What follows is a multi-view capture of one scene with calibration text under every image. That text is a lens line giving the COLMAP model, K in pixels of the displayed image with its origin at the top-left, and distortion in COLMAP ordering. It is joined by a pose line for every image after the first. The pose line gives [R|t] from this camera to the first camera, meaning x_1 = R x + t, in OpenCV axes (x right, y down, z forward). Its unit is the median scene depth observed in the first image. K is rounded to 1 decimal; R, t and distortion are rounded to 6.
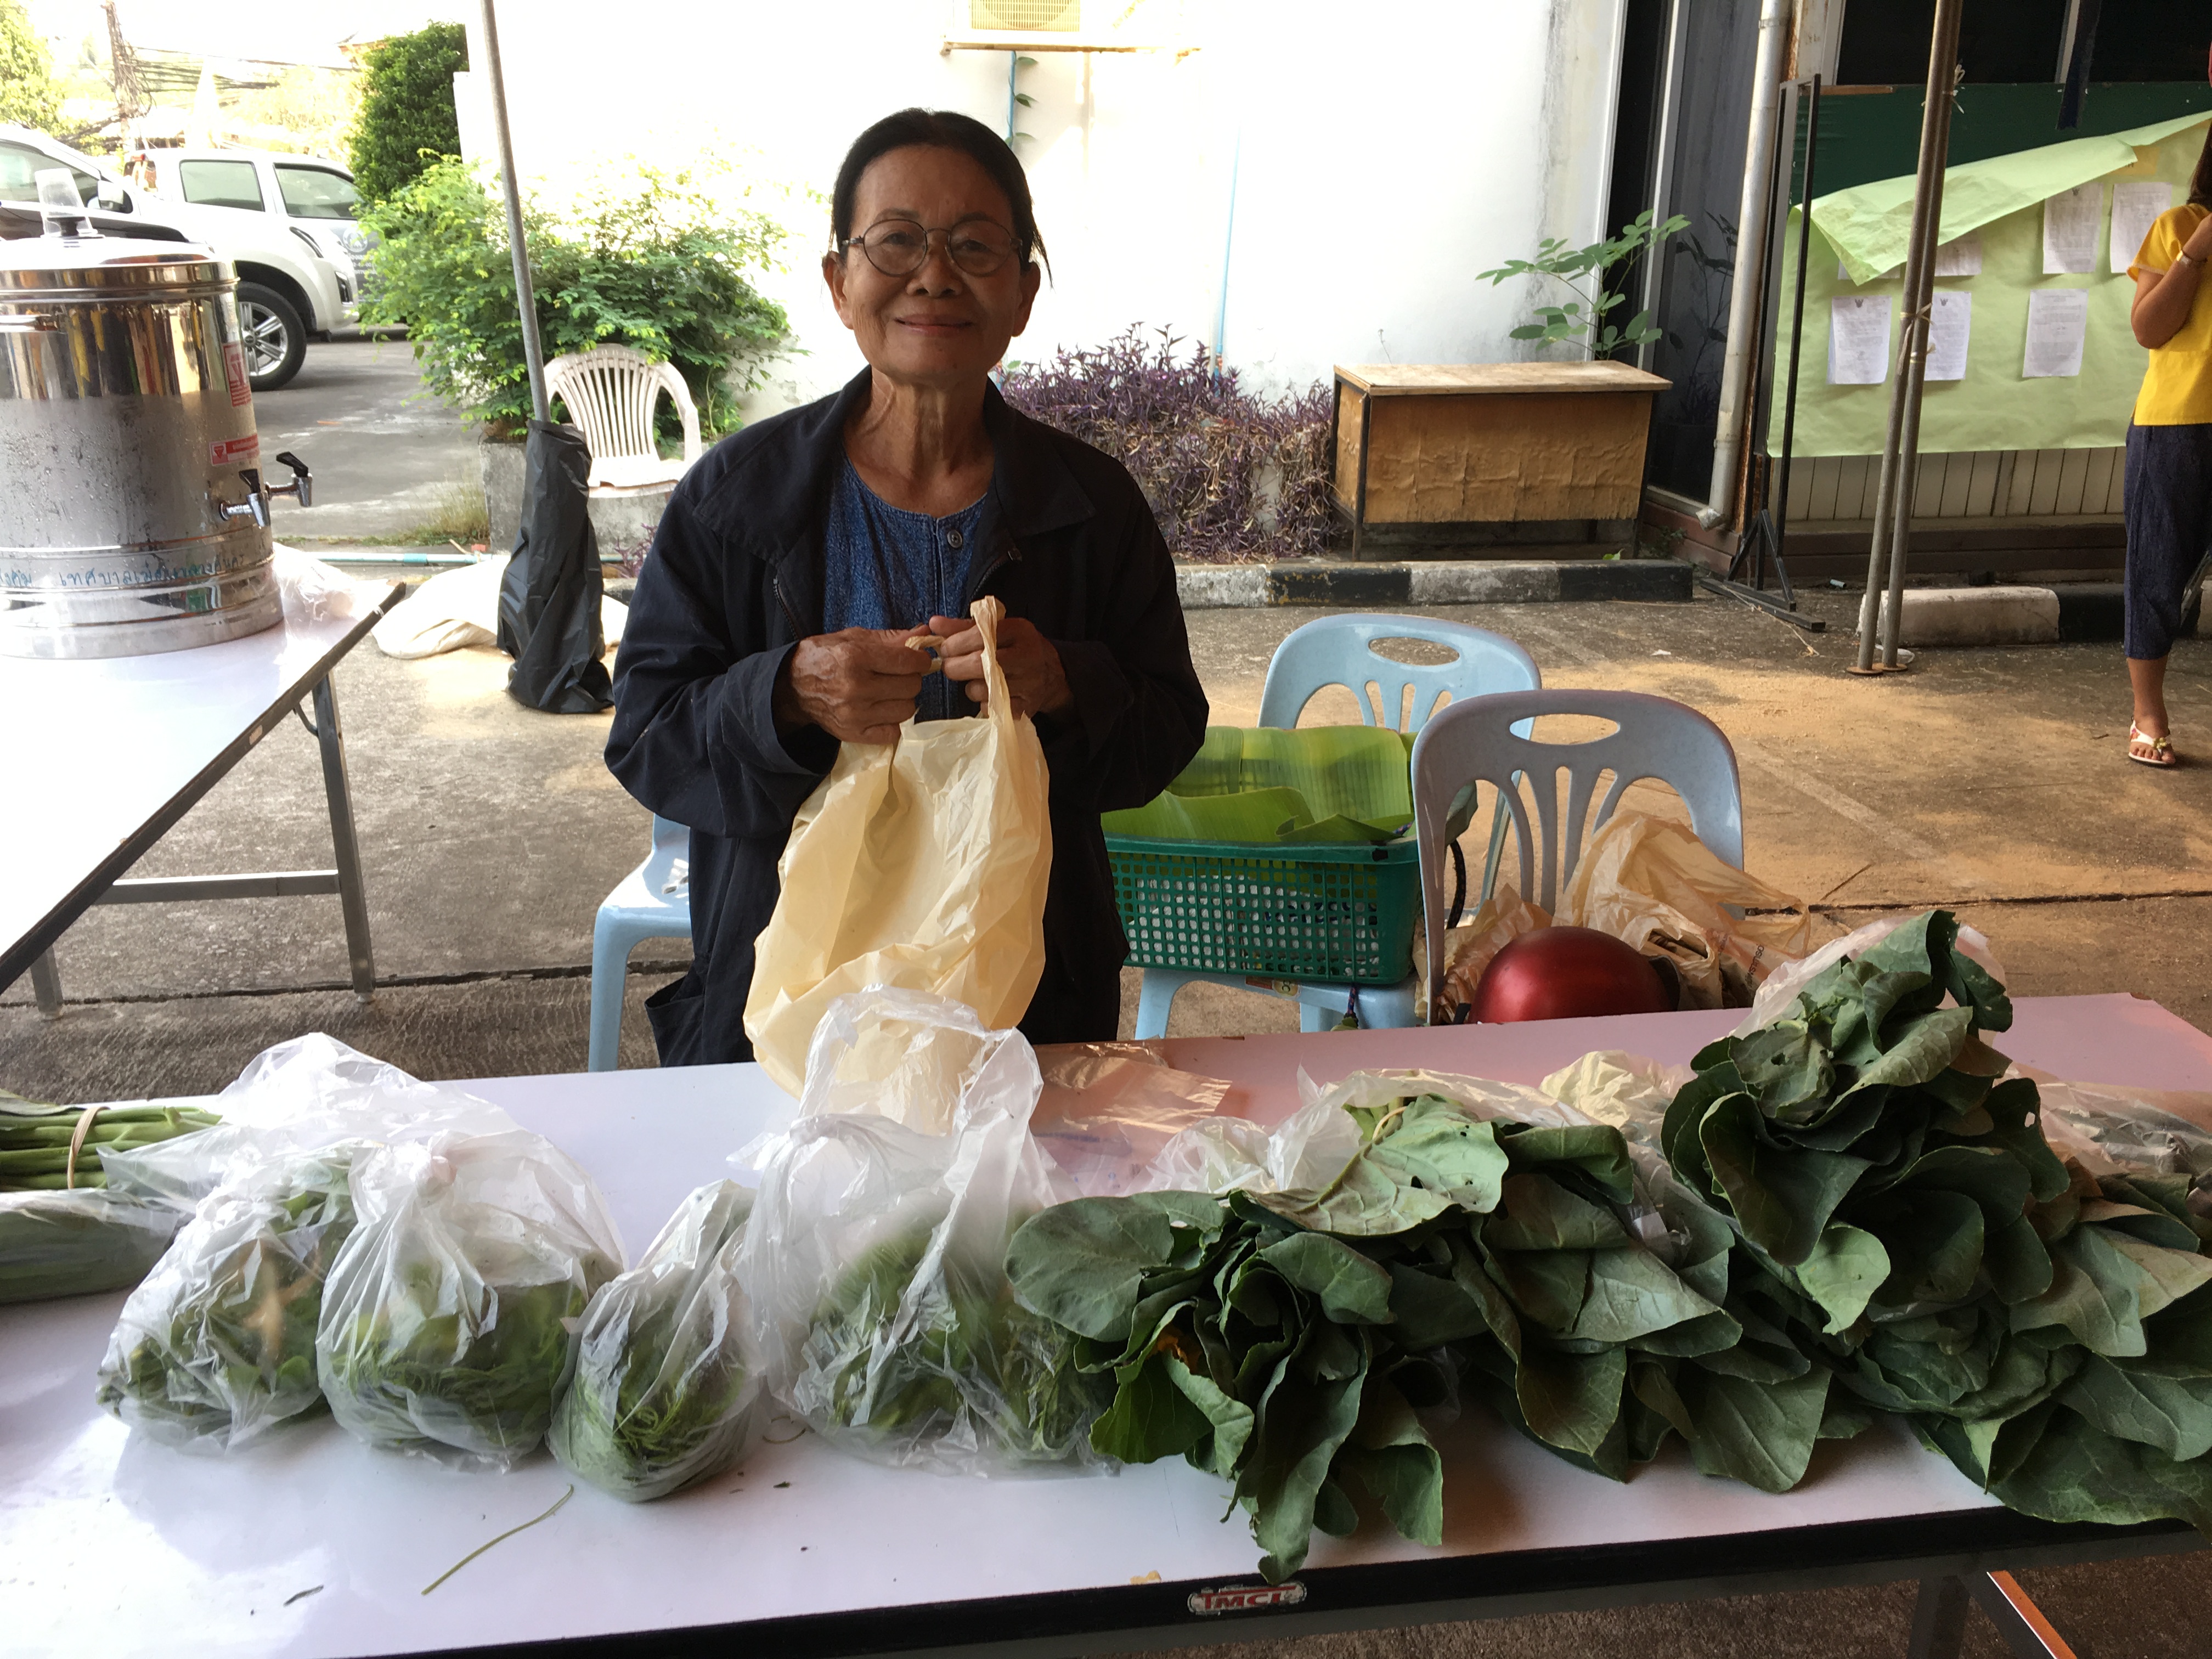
lens RADIAL K [[1863.3, 0, 1100.6], [0, 1863.3, 817.5], [0, 0, 1]] dist [0.081540, -0.111996]
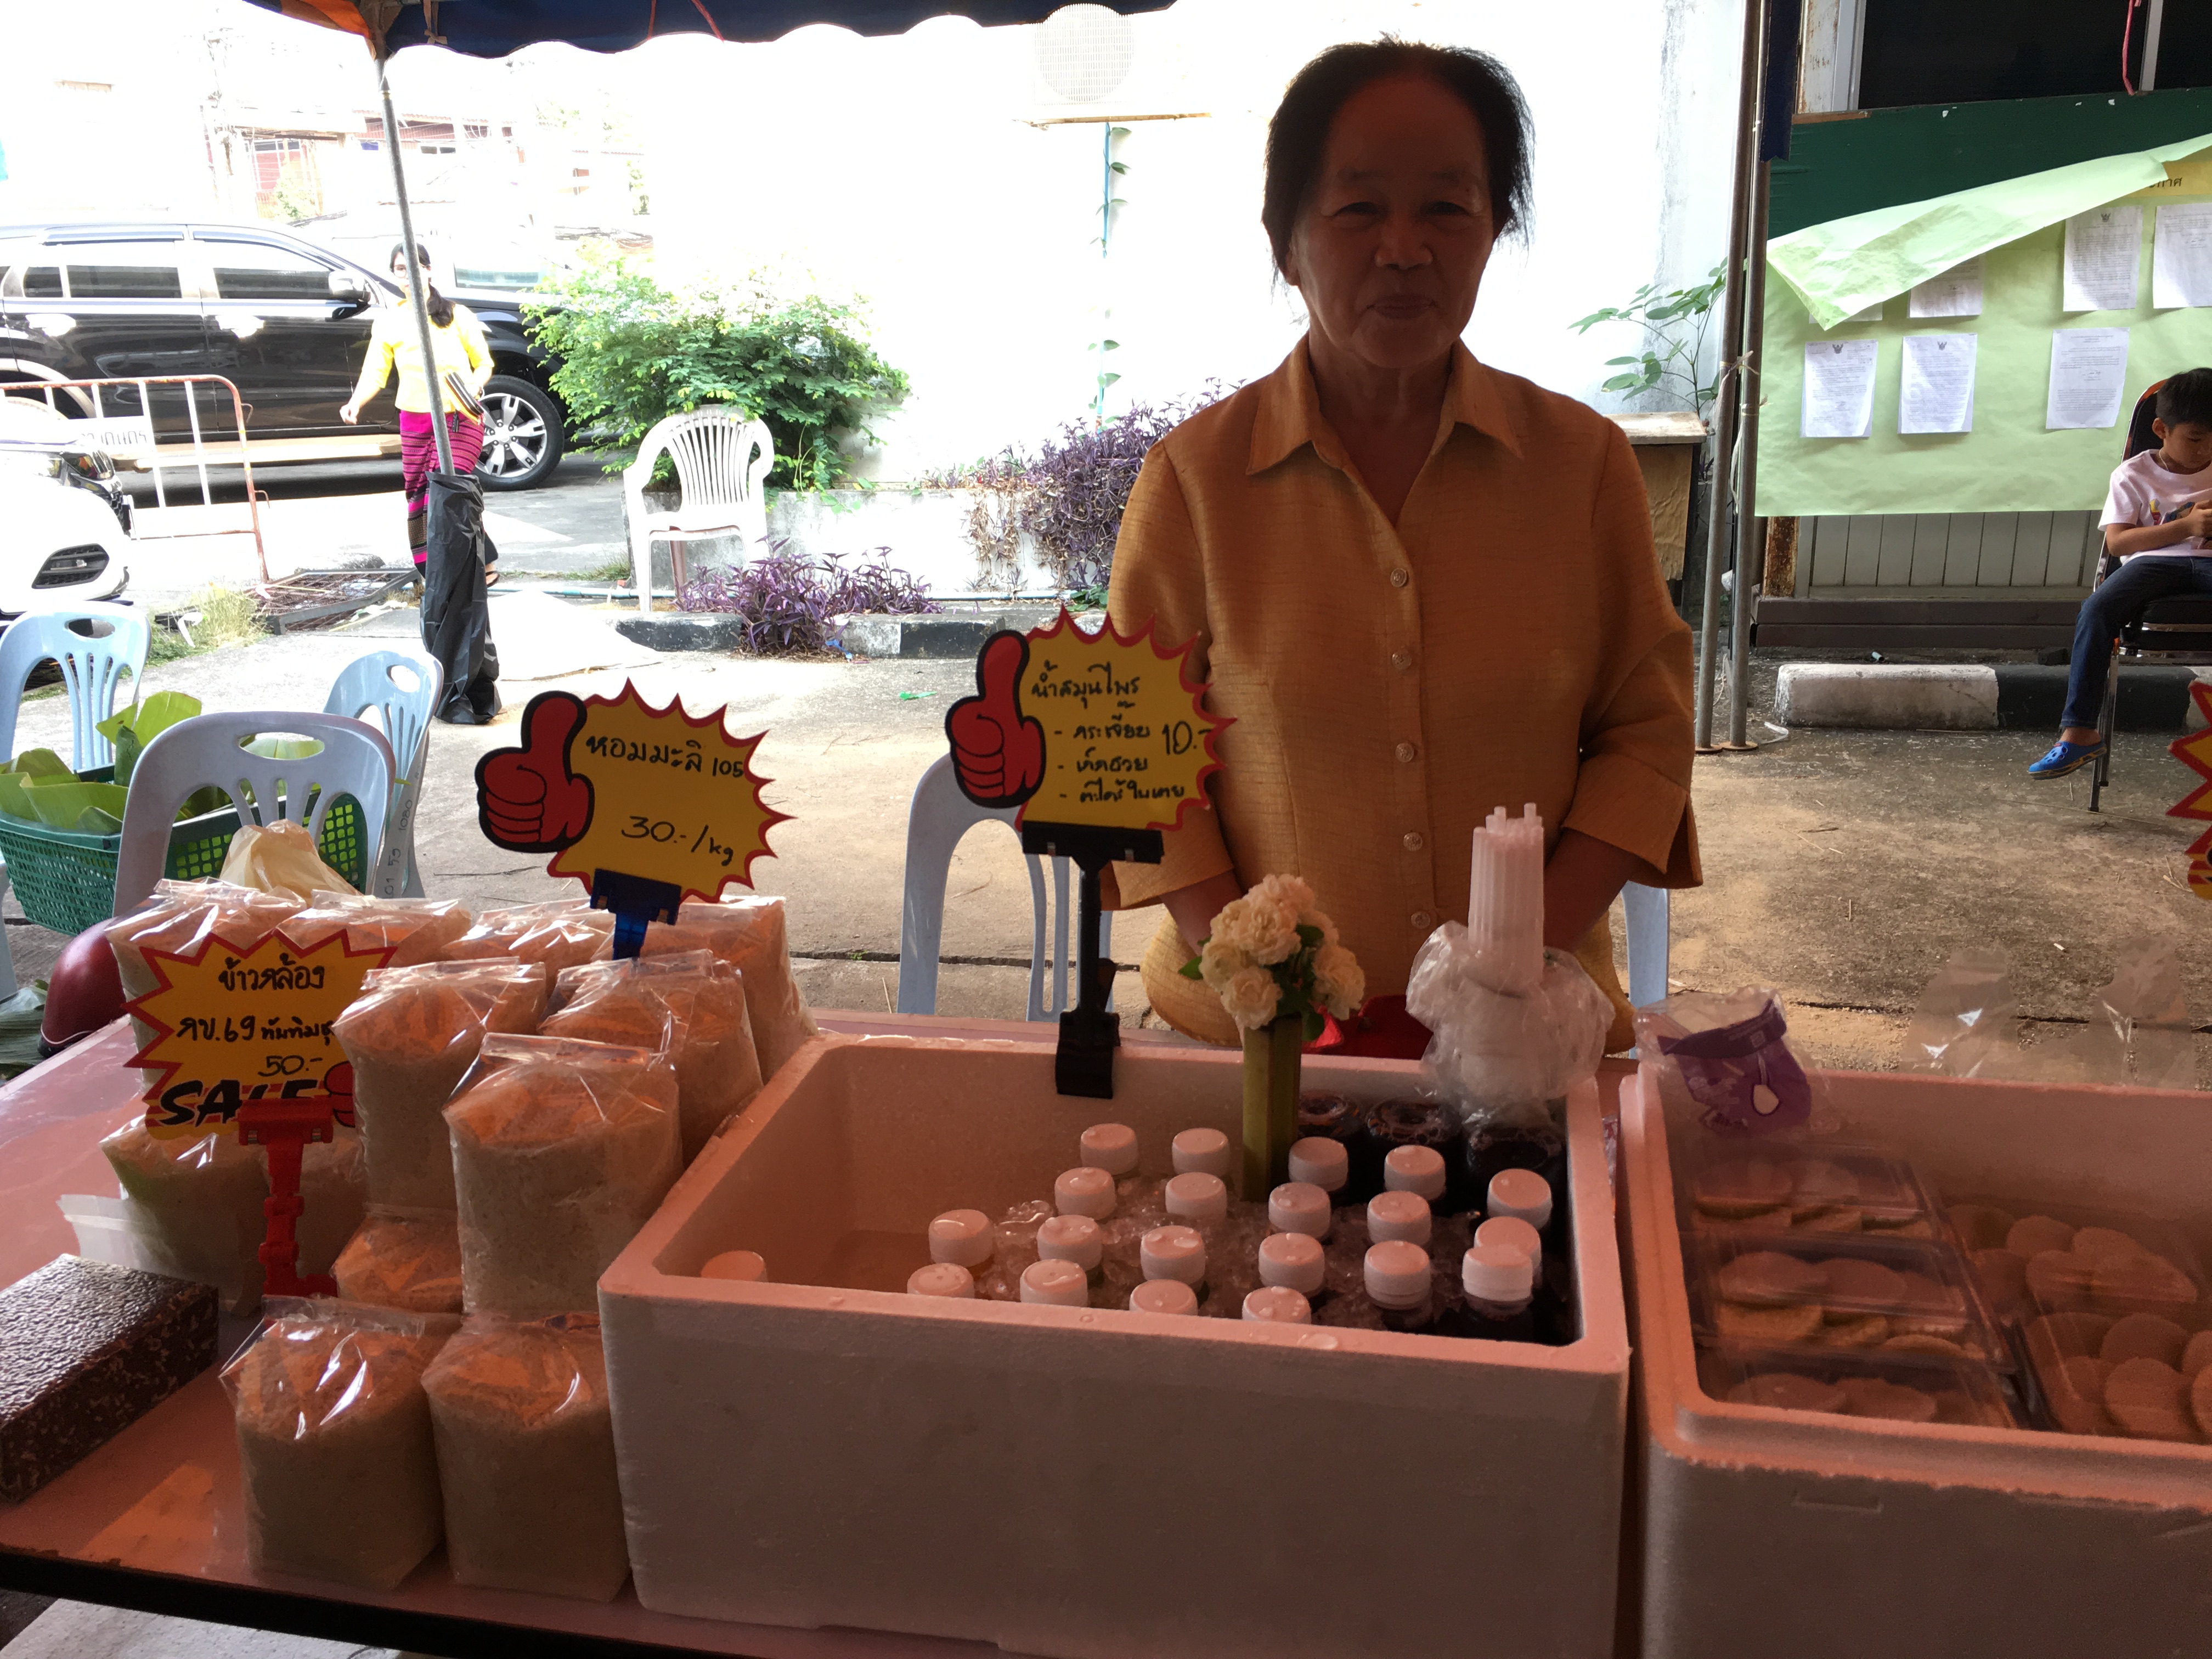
lens RADIAL K [[1863.3, 0, 1100.6], [0, 1863.3, 817.5], [0, 0, 1]] dist [0.081540, -0.111996]
pose [[0.940972, 0.064228, -0.332335, 0.381796], [-0.073046, 0.997229, -0.014095, -0.008652], [0.330509, 0.037539, 0.943056, 0.034706]]
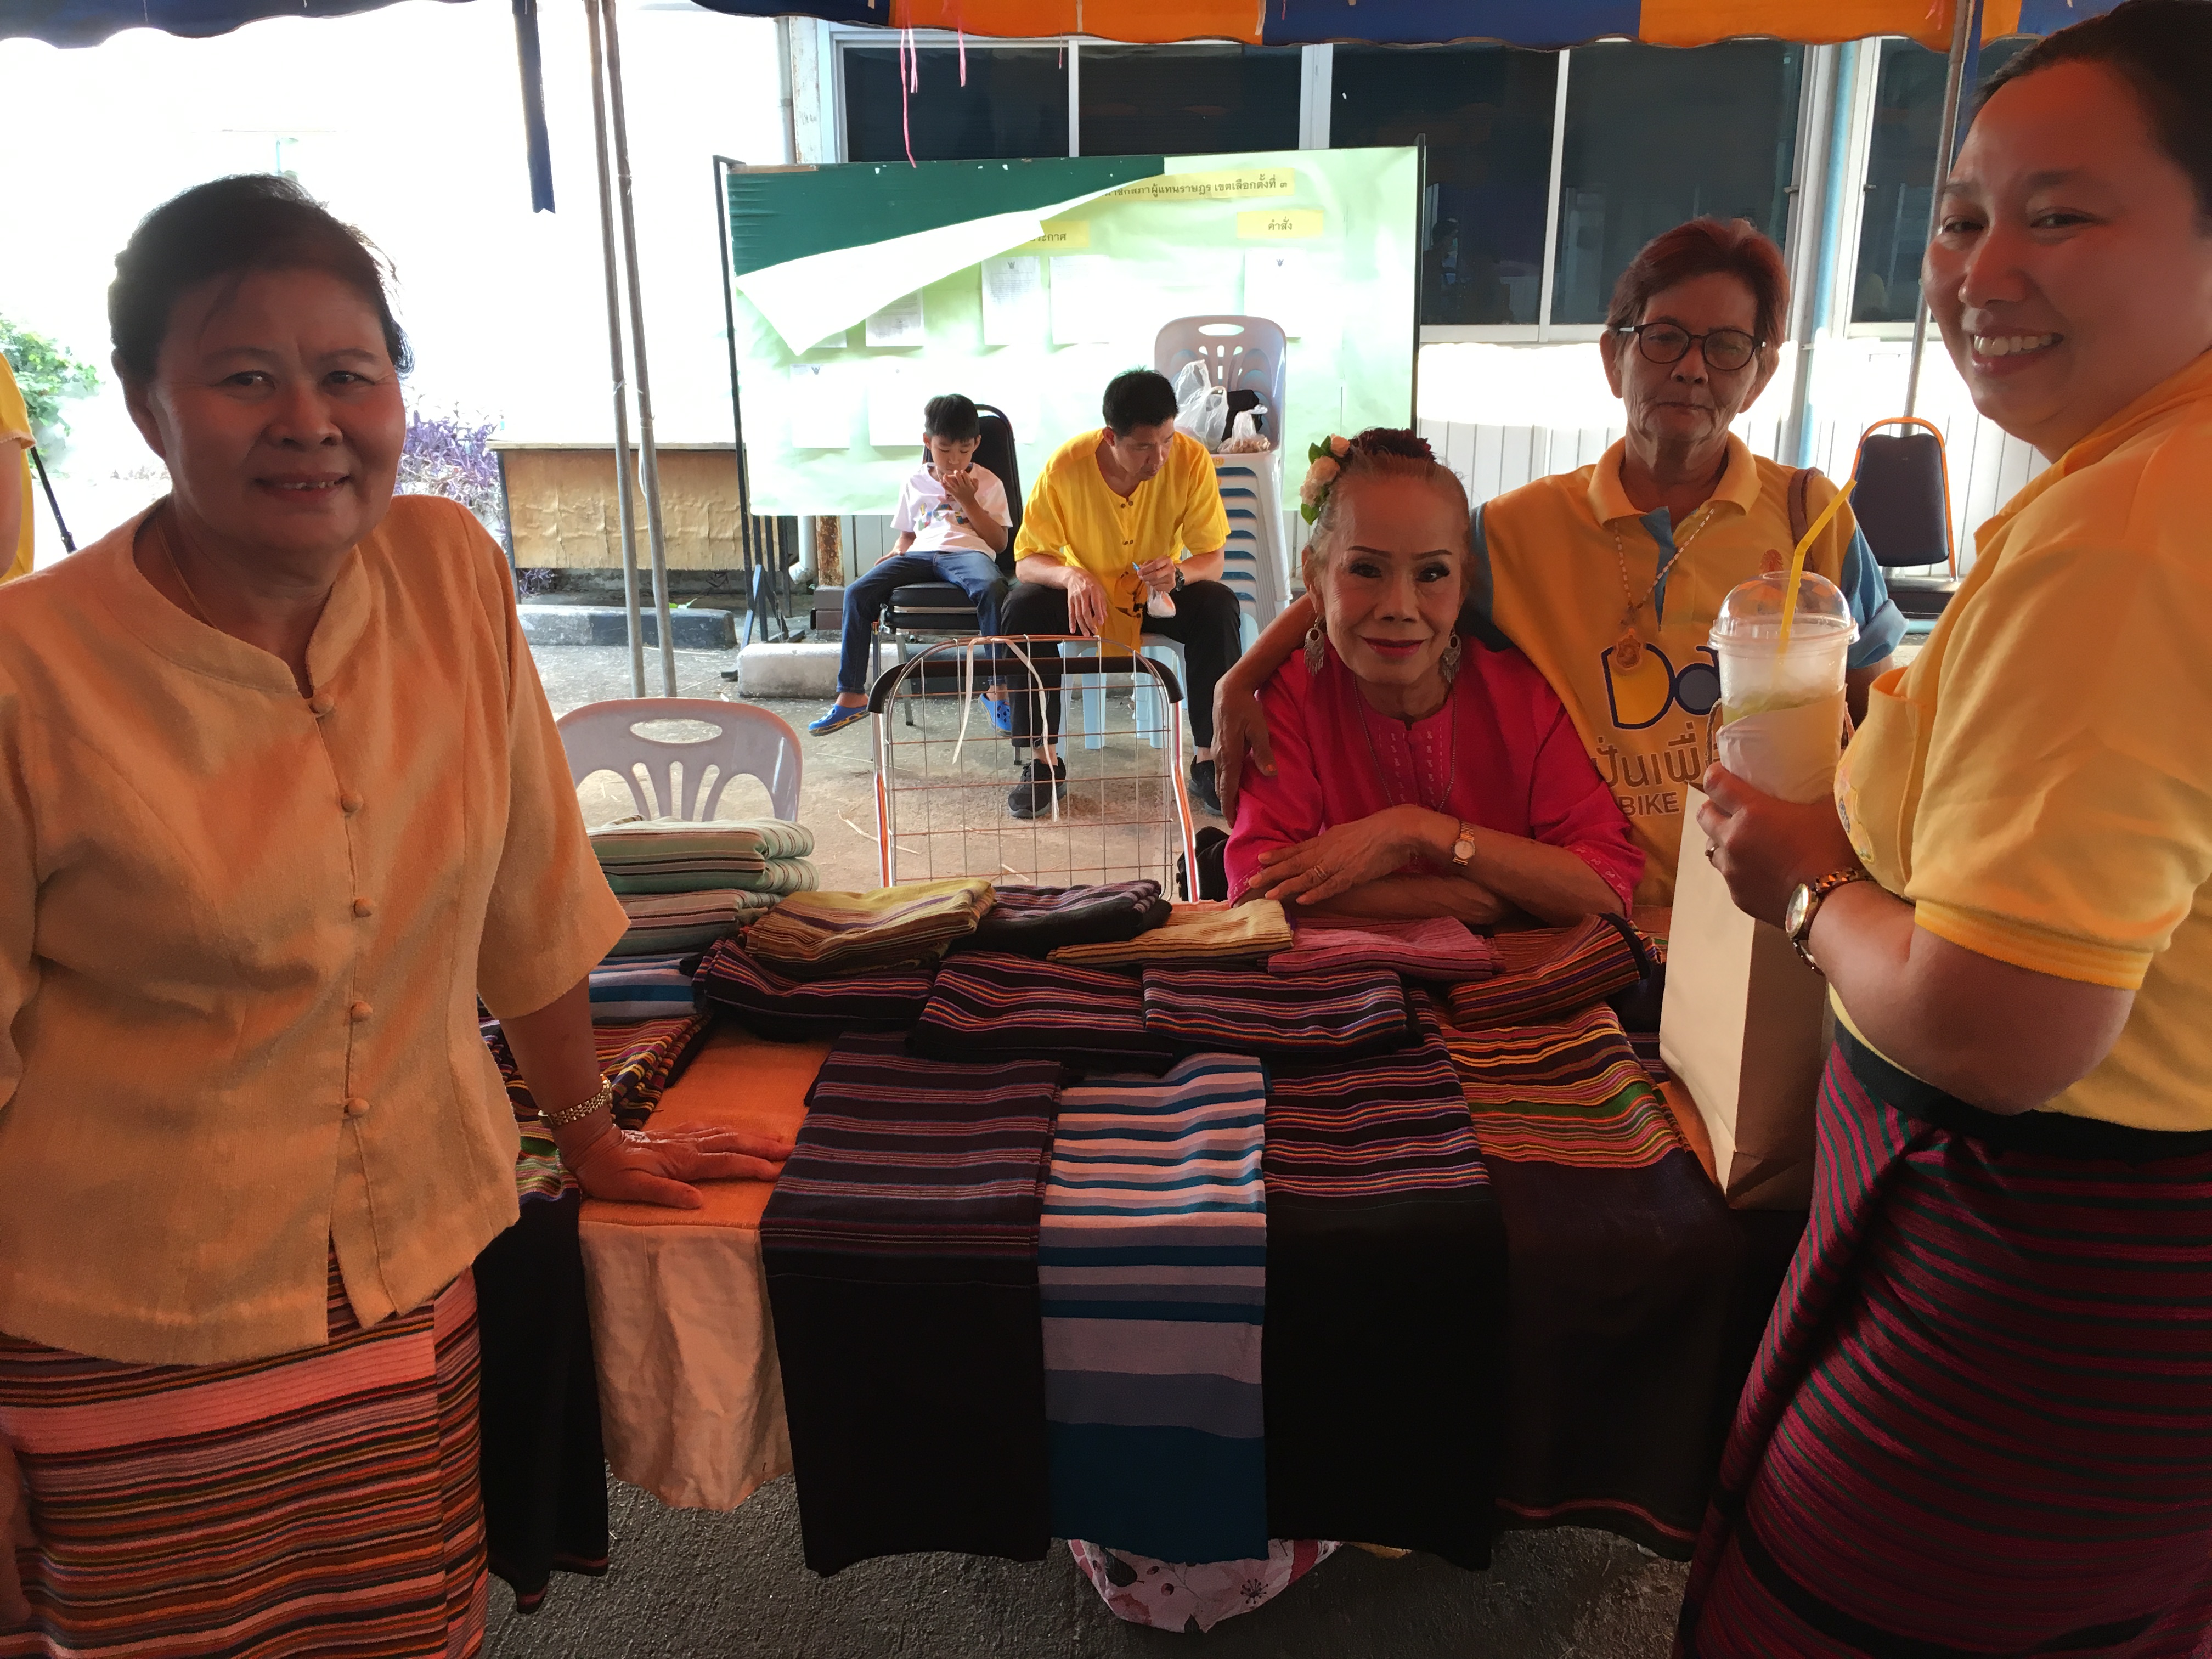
lens RADIAL K [[1863.3, 0, 1100.6], [0, 1863.3, 817.5], [0, 0, 1]] dist [0.081540, -0.111996]
pose [[0.985921, 0.041611, -0.161953, 0.731839], [-0.045483, 0.998759, -0.020277, -0.010400], [0.160908, 0.027357, 0.986590, 0.004570]]
